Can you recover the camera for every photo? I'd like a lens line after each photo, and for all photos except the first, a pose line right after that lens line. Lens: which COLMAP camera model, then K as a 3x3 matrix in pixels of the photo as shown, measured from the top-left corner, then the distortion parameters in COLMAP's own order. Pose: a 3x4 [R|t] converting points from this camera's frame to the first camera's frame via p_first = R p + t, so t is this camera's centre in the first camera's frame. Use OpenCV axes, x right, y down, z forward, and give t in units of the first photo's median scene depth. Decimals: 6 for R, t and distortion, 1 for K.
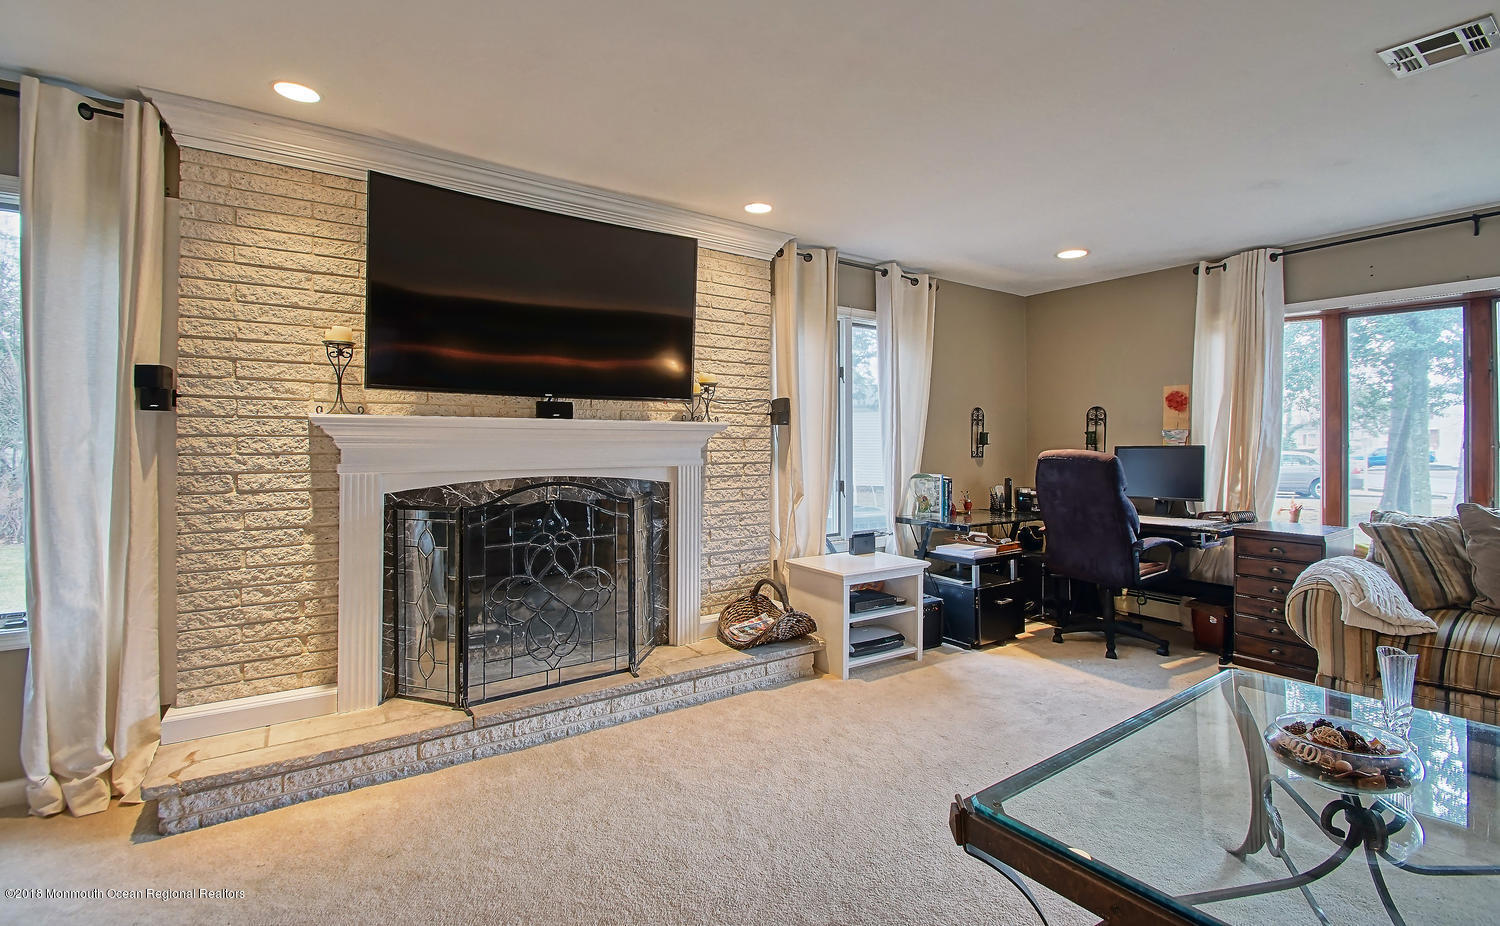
lens RADIAL K [[662.0, 0, 746.7], [0, 662.0, 432.7], [0, 0, 1]] dist [-0.000941, -0.001674]
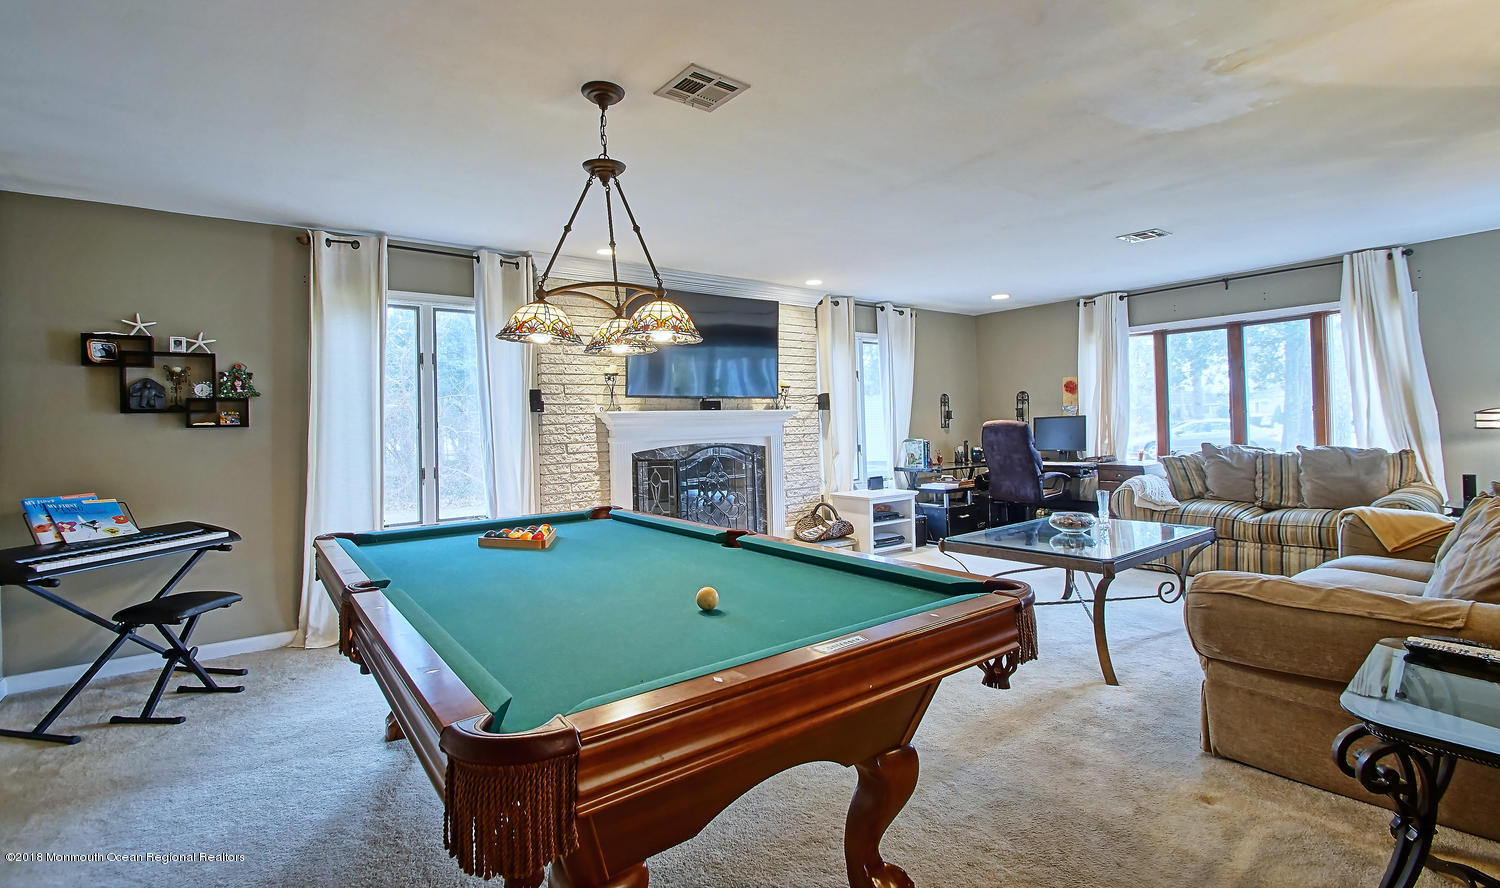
lens RADIAL K [[663.3, 0, 753.8], [0, 663.3, 413.6], [0, 0, 1]] dist [0.002231, 0.000512]
pose [[0.998148, -0.027773, 0.054129, -0.217826], [0.027887, 0.999610, -0.001363, -0.005349], [-0.054070, 0.002870, 0.998533, -0.629672]]
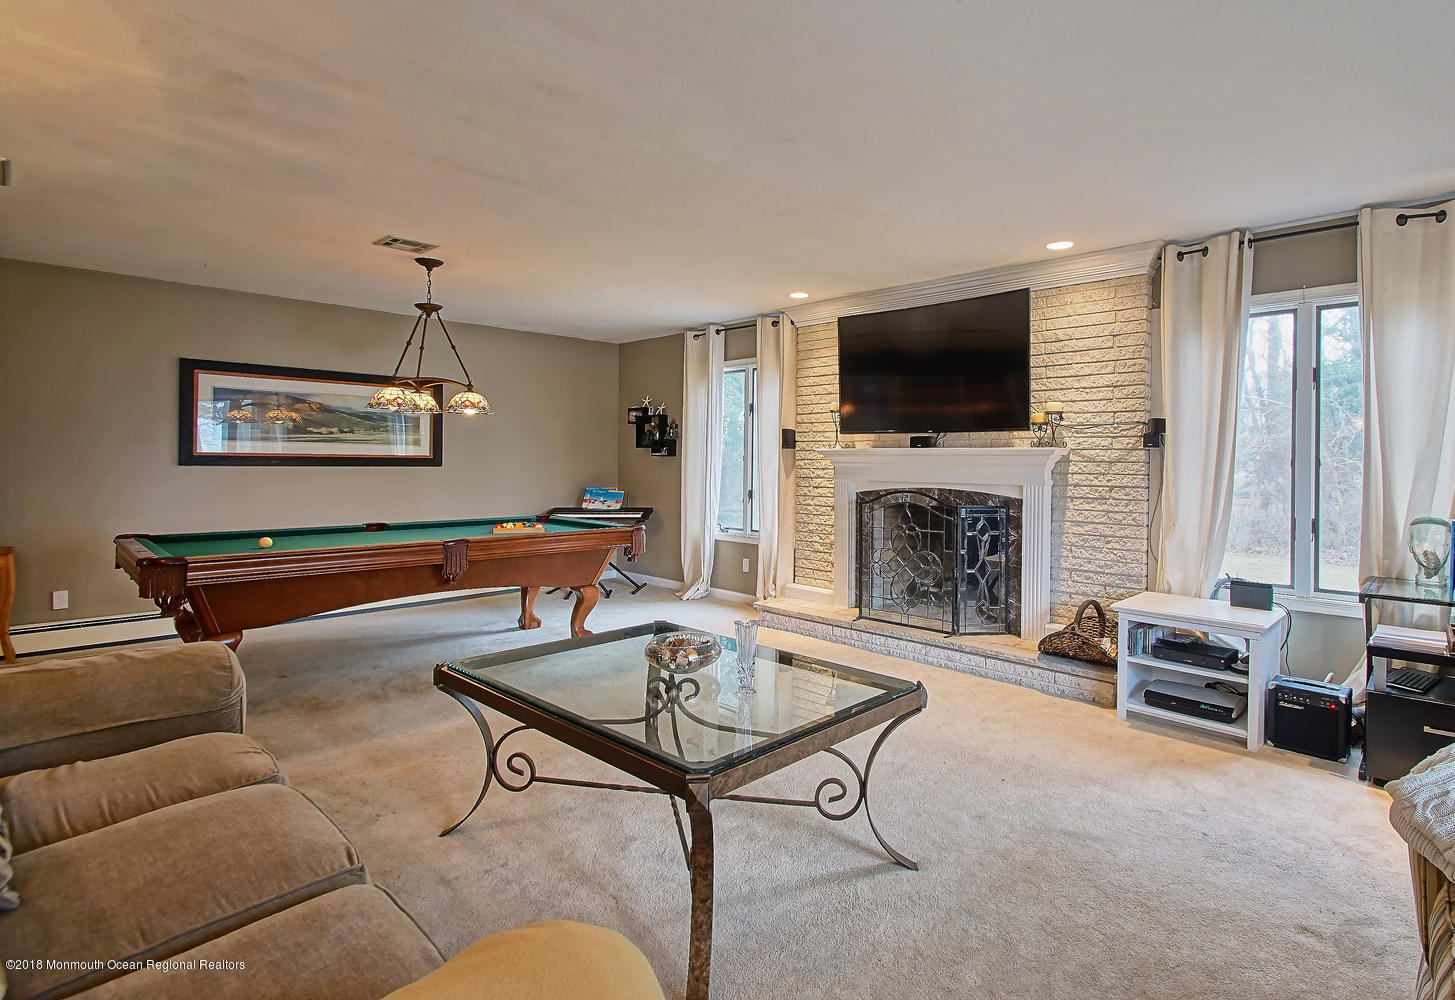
lens RADIAL K [[762.0, 0, 832.7], [0, 762.0, 457.5], [0, 0, 1]] dist [0.000365, -0.000516]
pose [[0.237390, -0.001162, -0.971414, 1.033845], [0.008470, 0.999964, 0.000873, -0.002640], [0.971377, -0.008435, 0.237391, 0.326132]]
